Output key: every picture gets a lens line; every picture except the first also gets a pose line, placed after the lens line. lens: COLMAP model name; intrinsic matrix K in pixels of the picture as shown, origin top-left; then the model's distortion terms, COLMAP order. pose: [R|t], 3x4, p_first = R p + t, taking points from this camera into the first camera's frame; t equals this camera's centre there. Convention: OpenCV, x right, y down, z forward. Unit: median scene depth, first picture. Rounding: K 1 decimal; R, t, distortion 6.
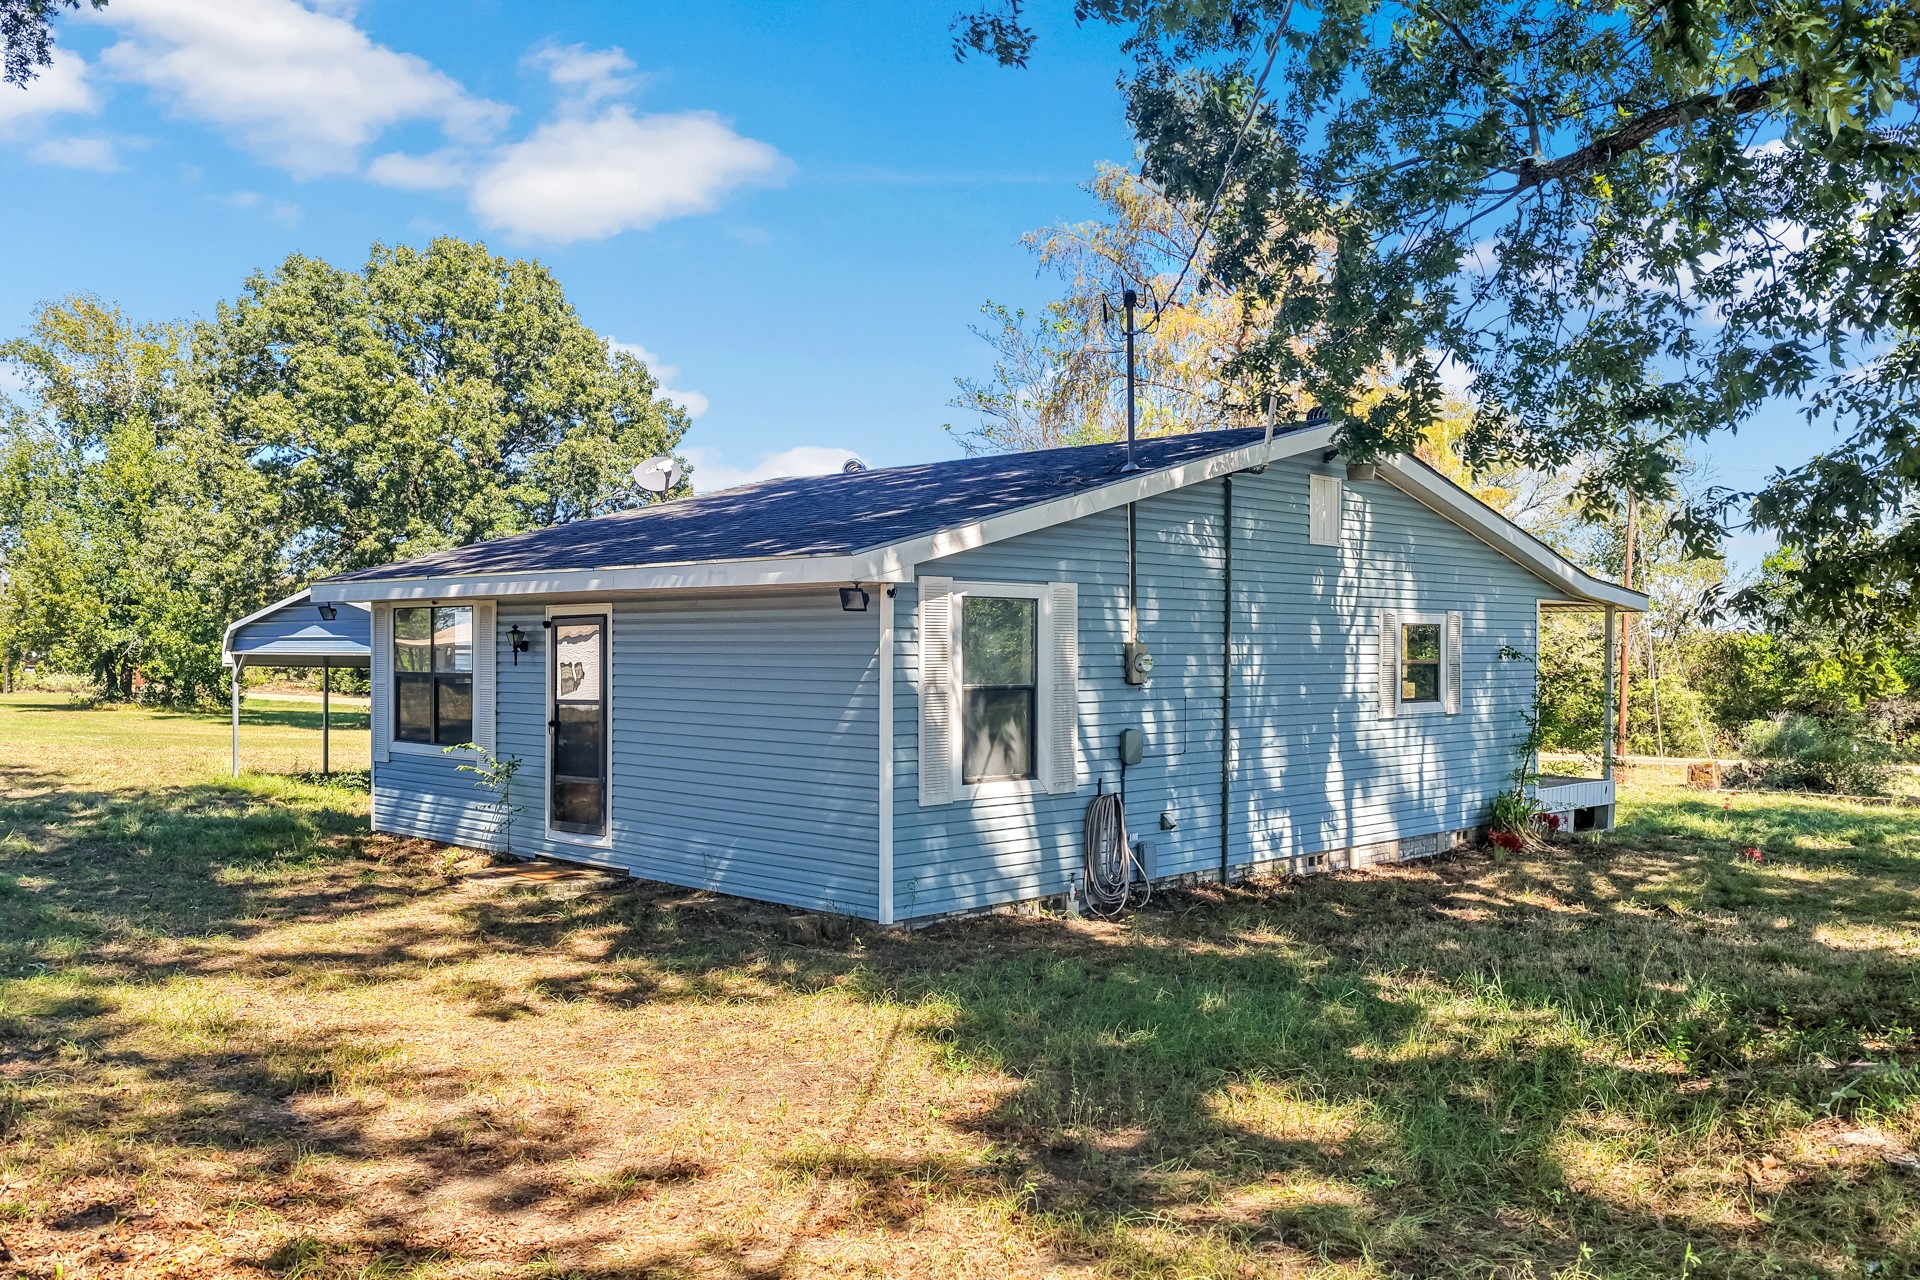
lens RADIAL K [[1615.7, 0, 959.8], [0, 1615.7, 640.8], [0, 0, 1]] dist [-0.002941, 0.001005]
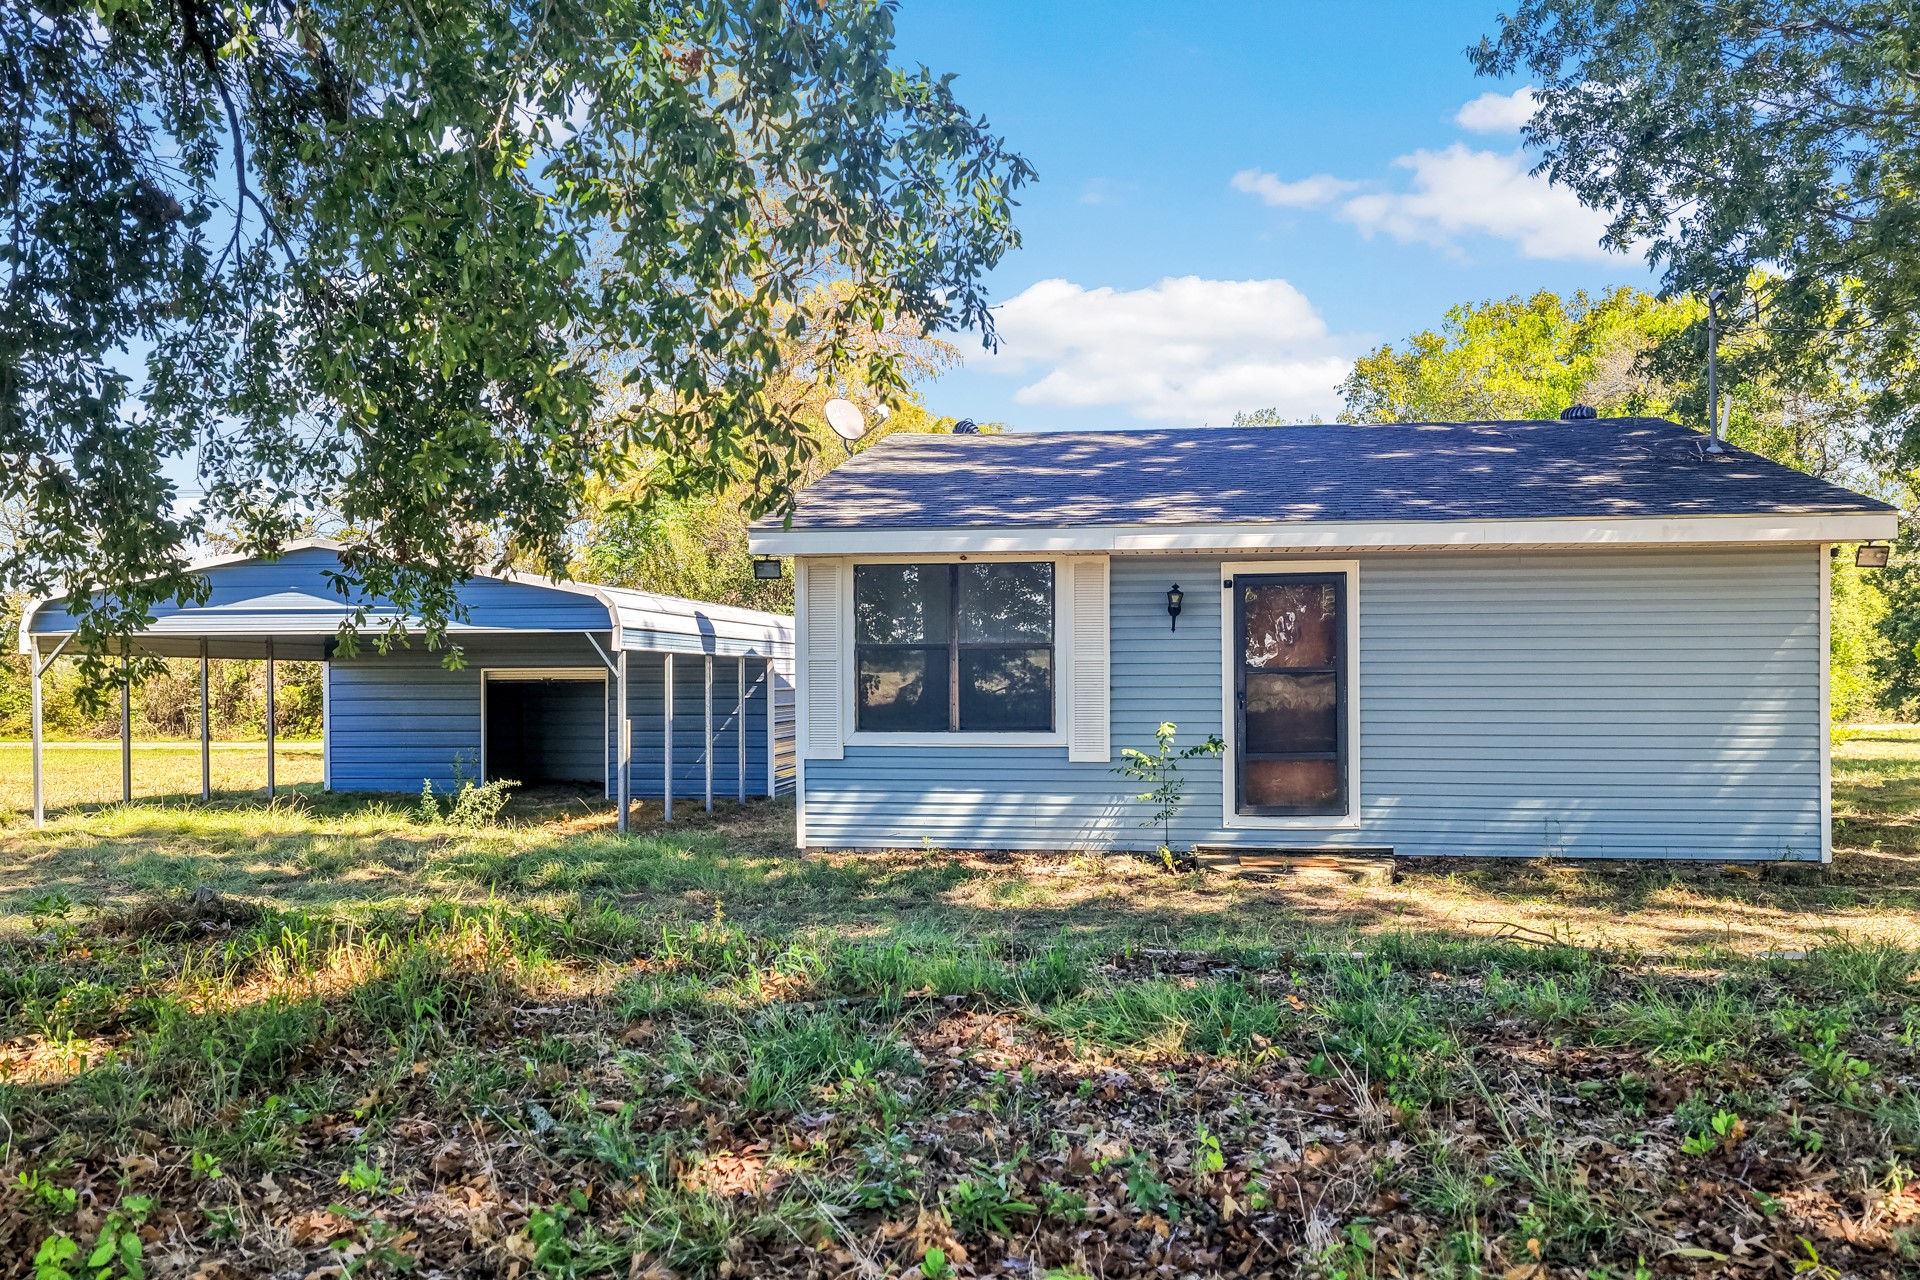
lens RADIAL K [[1615.7, 0, 959.8], [0, 1615.7, 639.3], [0, 0, 1]] dist [-0.002941, 0.001005]
pose [[0.832796, -0.012815, 0.553431, -0.863371], [0.008094, 0.999907, 0.010974, 0.009143], [-0.553521, -0.004659, 0.832822, 0.348875]]
